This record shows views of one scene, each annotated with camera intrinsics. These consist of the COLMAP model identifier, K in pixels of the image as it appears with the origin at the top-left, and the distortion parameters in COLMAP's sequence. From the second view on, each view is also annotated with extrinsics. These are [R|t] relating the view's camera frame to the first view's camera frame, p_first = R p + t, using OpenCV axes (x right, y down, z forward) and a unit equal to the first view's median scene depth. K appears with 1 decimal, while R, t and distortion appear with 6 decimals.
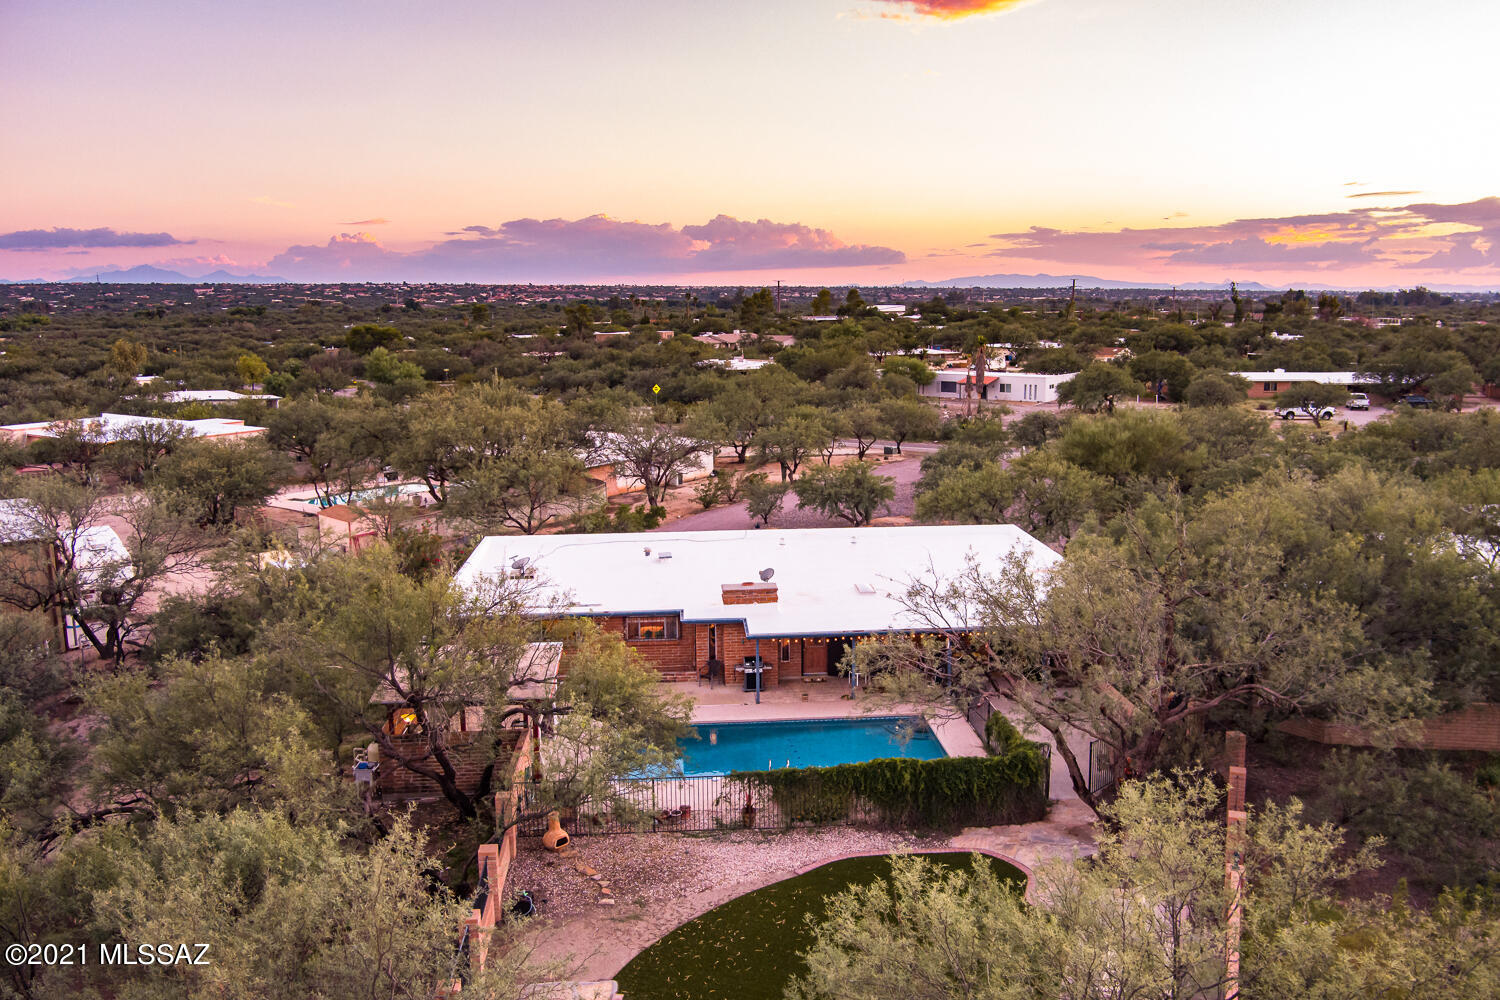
lens RADIAL K [[1228.7, 0, 750.0], [0, 1228.7, 500.0], [0, 0, 1]] dist [-0.055741, -0.002576]
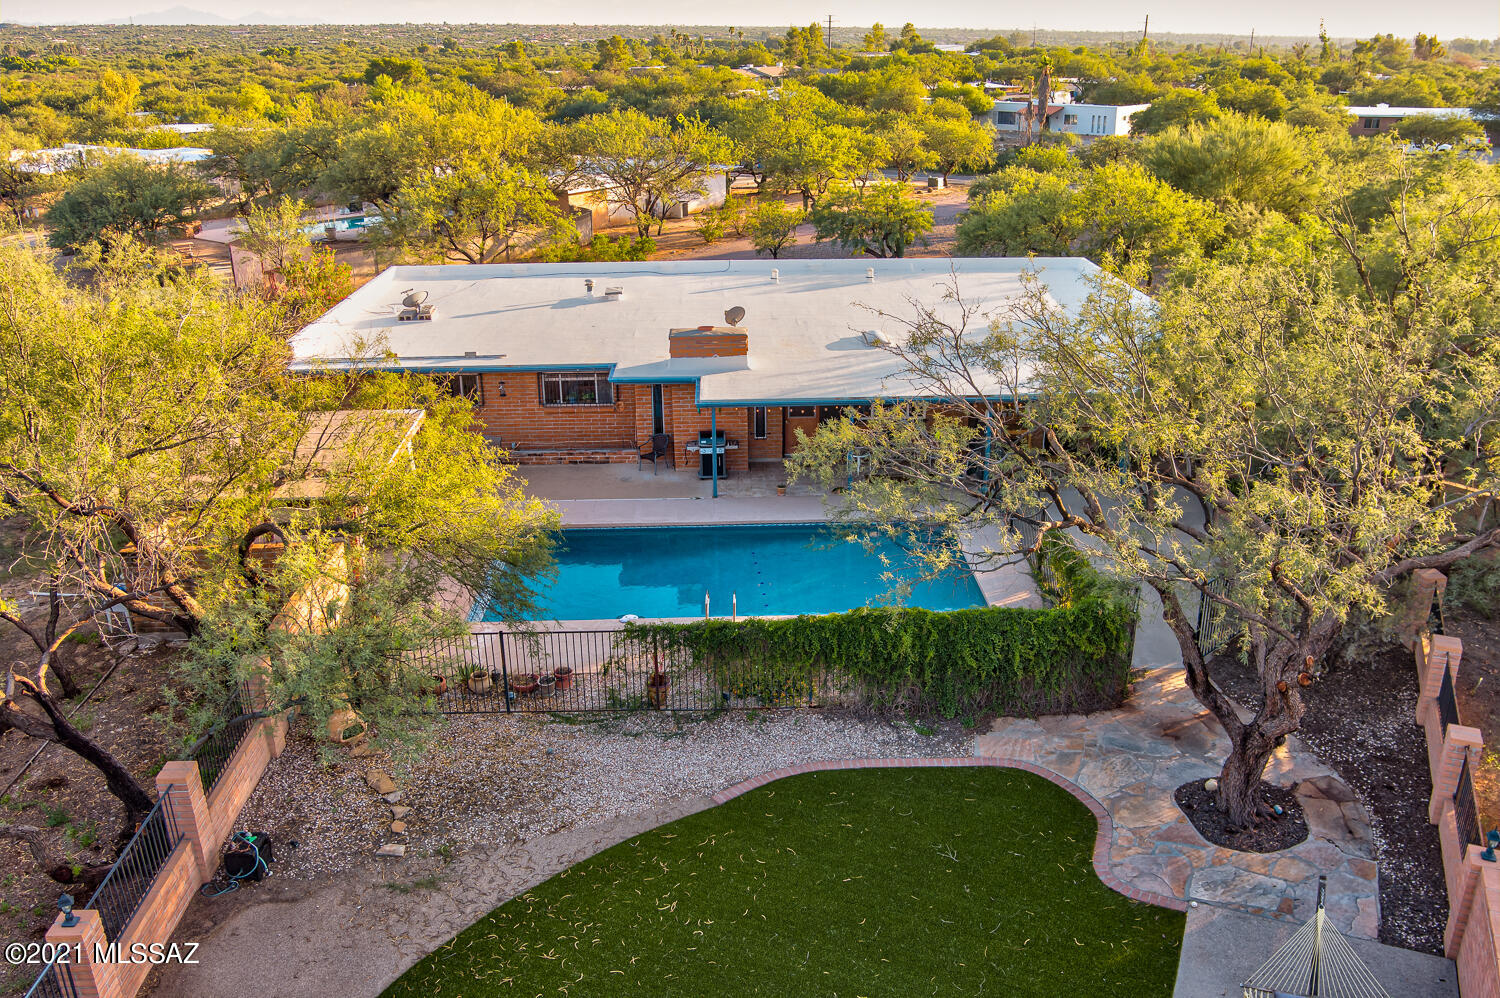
lens RADIAL K [[1218.5, 0, 750.0], [0, 1218.5, 499.0], [0, 0, 1]] dist [-0.058531, 0.003482]
pose [[0.999154, 0.016236, -0.037791, 0.063066], [-0.008423, 0.980091, 0.198370, 0.031145], [0.040259, -0.197884, 0.979398, 0.362877]]
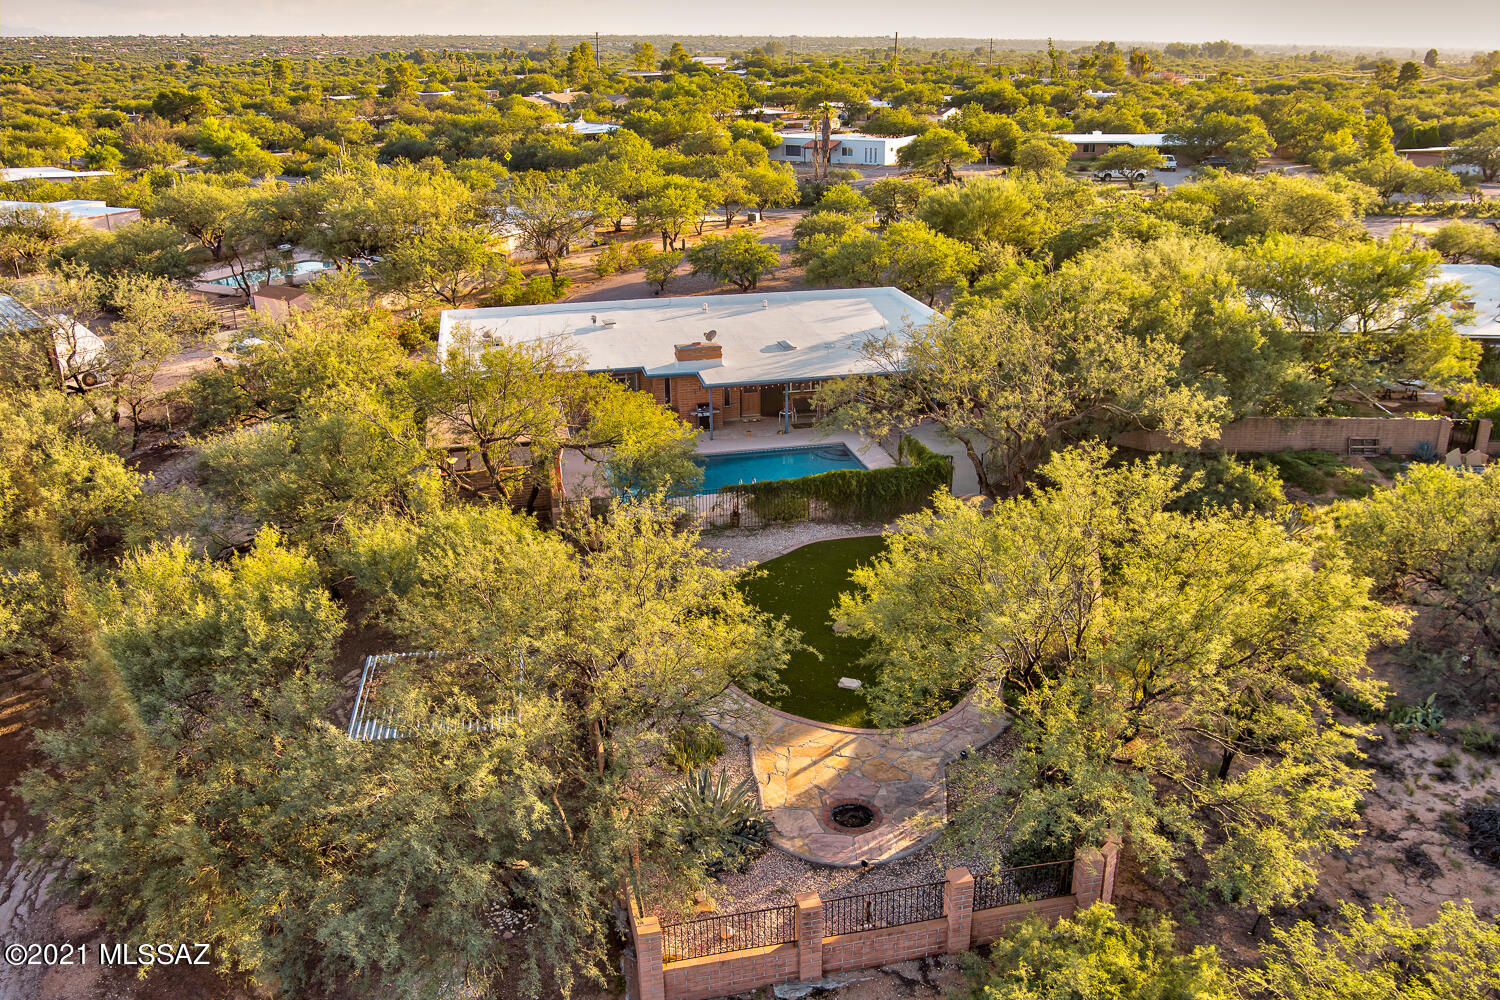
lens RADIAL K [[1218.5, 0, 750.0], [0, 1218.5, 500.0], [0, 0, 1]] dist [-0.058531, 0.003482]
pose [[0.989134, -0.051140, 0.137836, -0.151563], [0.023373, 0.980326, 0.195998, -0.018545], [-0.145148, -0.190647, 0.970869, -0.256053]]
